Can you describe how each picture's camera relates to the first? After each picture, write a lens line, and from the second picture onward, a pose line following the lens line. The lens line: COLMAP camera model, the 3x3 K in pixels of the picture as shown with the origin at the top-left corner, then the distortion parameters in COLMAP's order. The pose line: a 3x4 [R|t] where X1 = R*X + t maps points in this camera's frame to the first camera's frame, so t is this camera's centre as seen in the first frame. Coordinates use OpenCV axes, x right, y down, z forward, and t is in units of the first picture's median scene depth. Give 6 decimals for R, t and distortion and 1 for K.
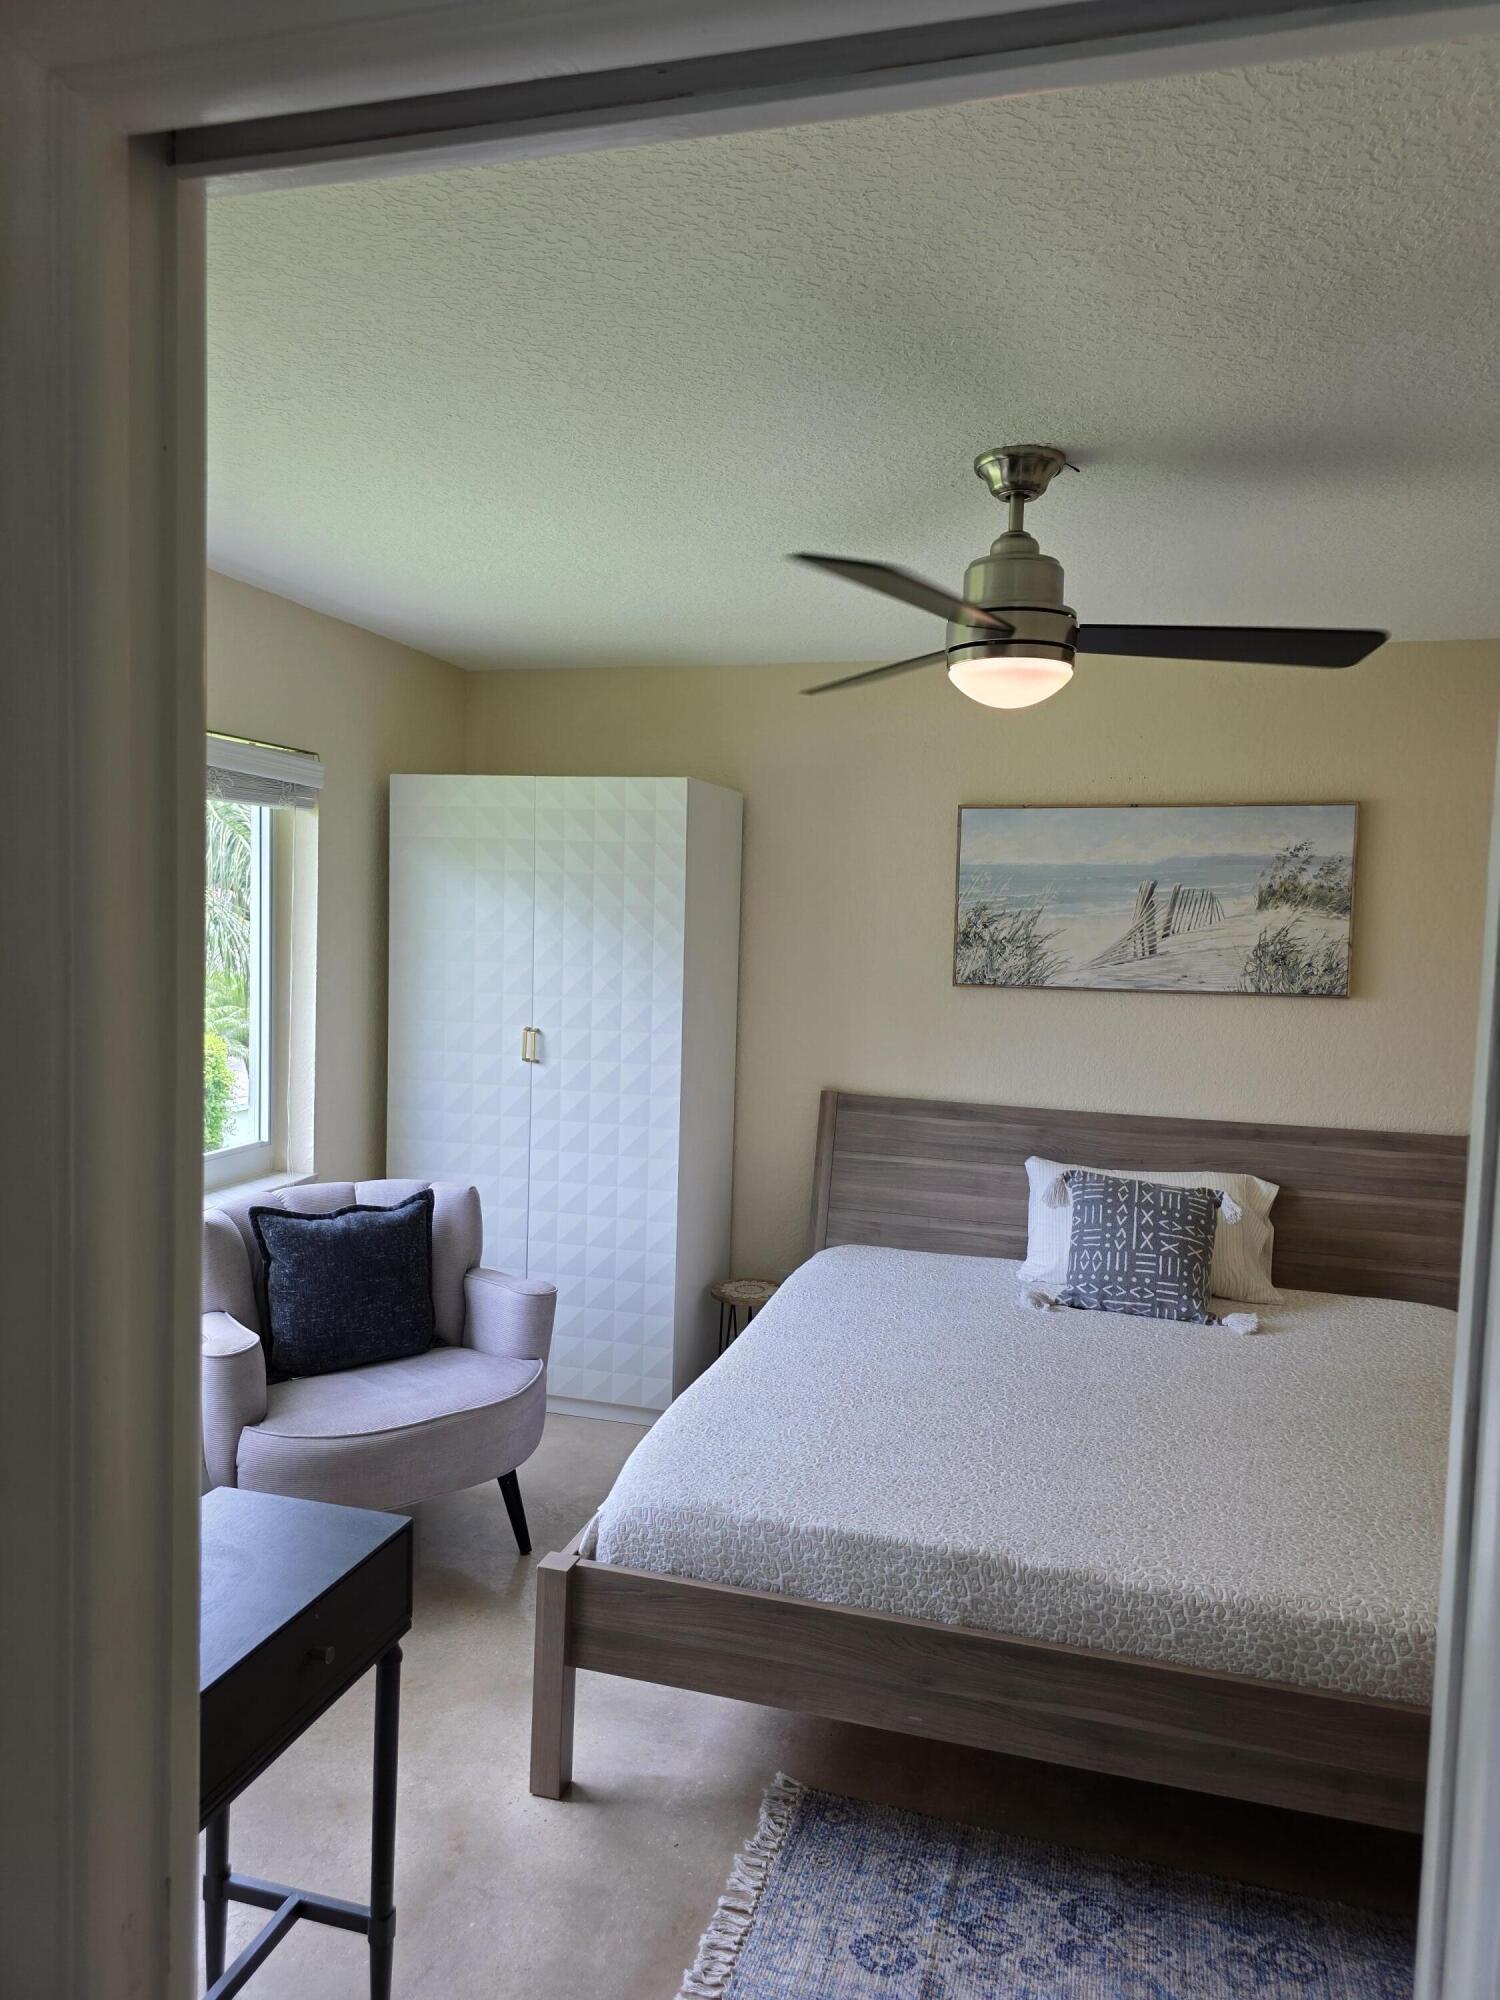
lens RADIAL K [[1344.9, 0, 749.6], [0, 1344.9, 1013.4], [0, 0, 1]] dist [0.060645, -0.041955]
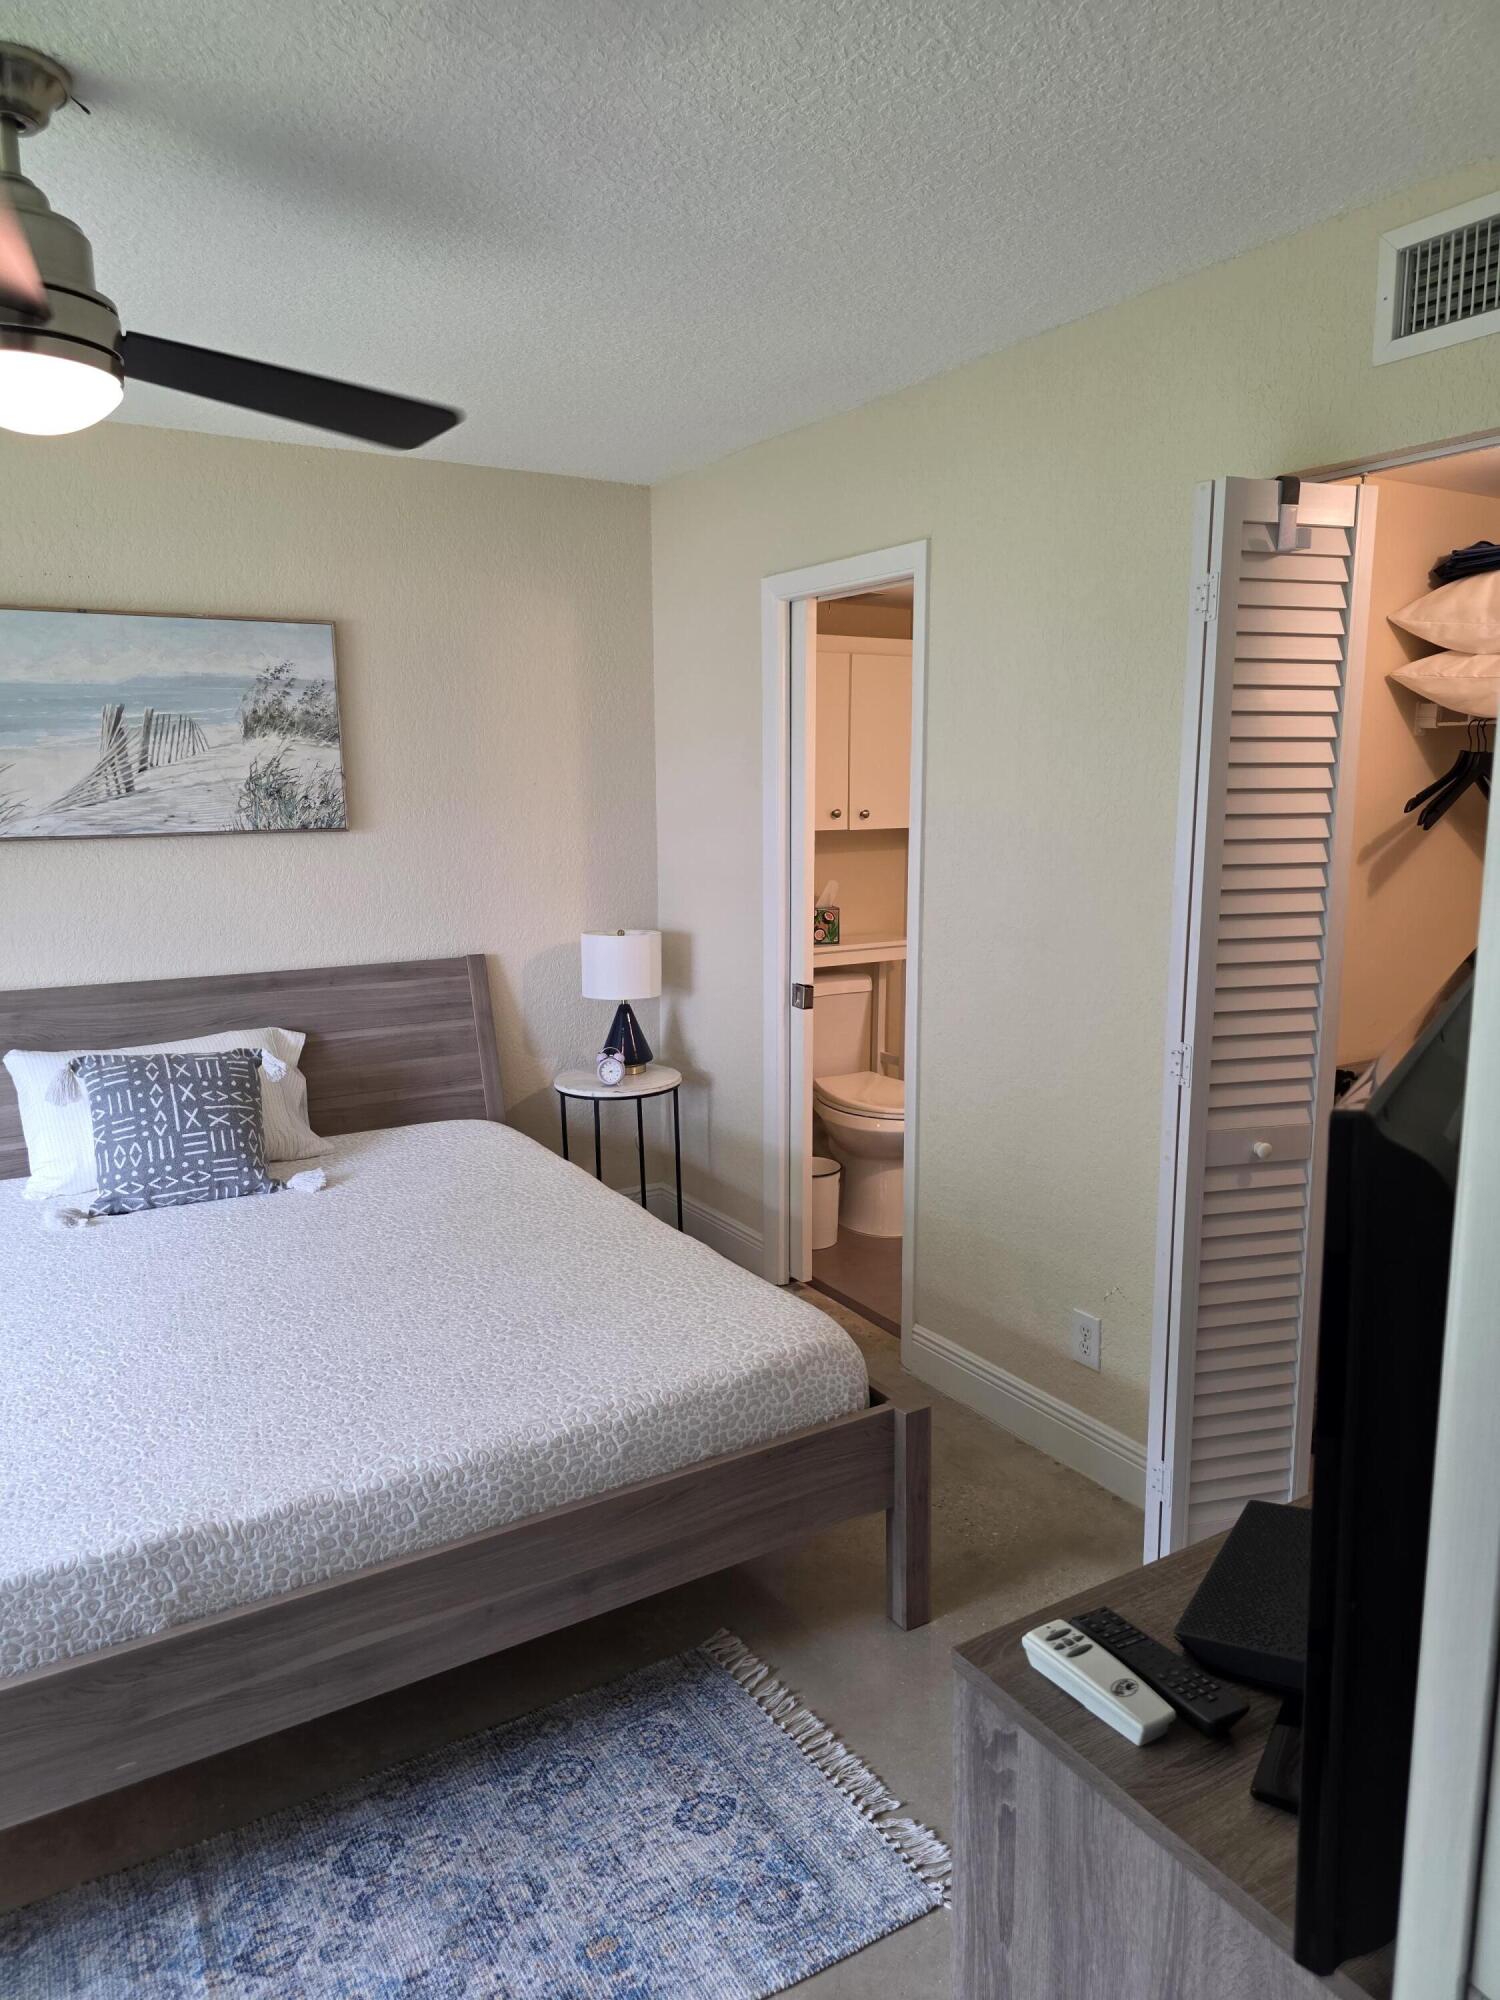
lens RADIAL K [[1344.9, 0, 749.6], [0, 1344.9, 1013.4], [0, 0, 1]] dist [0.060645, -0.041955]
pose [[0.682336, -0.156492, 0.714092, -0.077957], [0.080375, 0.986956, 0.139489, 0.006376], [-0.726606, -0.037783, 0.686014, 0.131853]]
